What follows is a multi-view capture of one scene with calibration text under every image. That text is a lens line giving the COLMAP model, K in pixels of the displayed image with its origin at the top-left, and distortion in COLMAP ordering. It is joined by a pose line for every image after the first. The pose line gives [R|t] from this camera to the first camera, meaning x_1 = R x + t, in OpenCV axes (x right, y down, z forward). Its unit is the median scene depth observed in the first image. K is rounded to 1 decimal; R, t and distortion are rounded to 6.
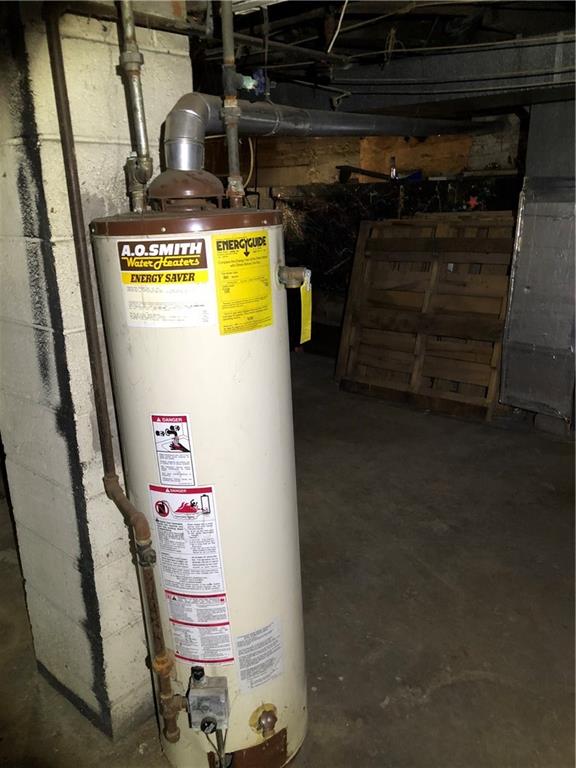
lens RADIAL K [[634.9, 0, 287.4], [0, 634.9, 380.8], [0, 0, 1]] dist [0.032438, -0.022016]
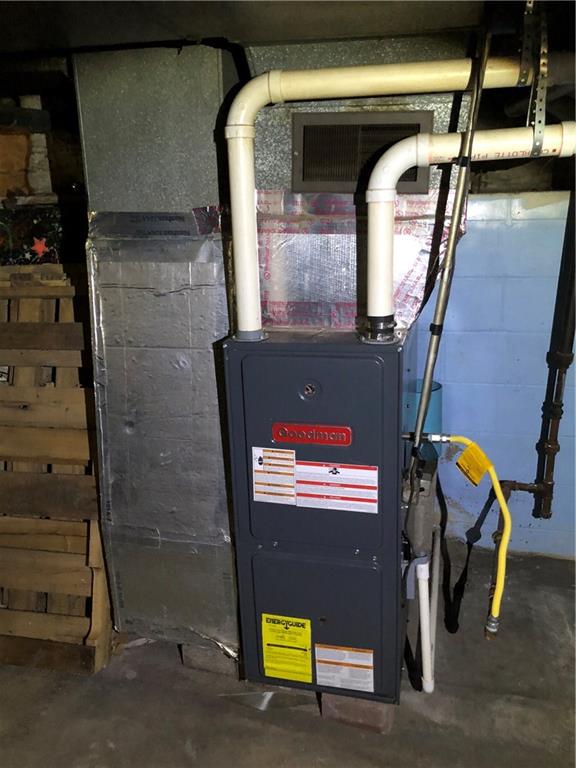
lens RADIAL K [[634.9, 0, 286.7], [0, 634.9, 384.6], [0, 0, 1]] dist [0.032438, -0.022016]
pose [[0.872428, -0.125049, 0.472475, 0.226986], [0.136990, 0.990530, 0.009208, -0.150264], [-0.469152, 0.056691, 0.881296, 0.444223]]
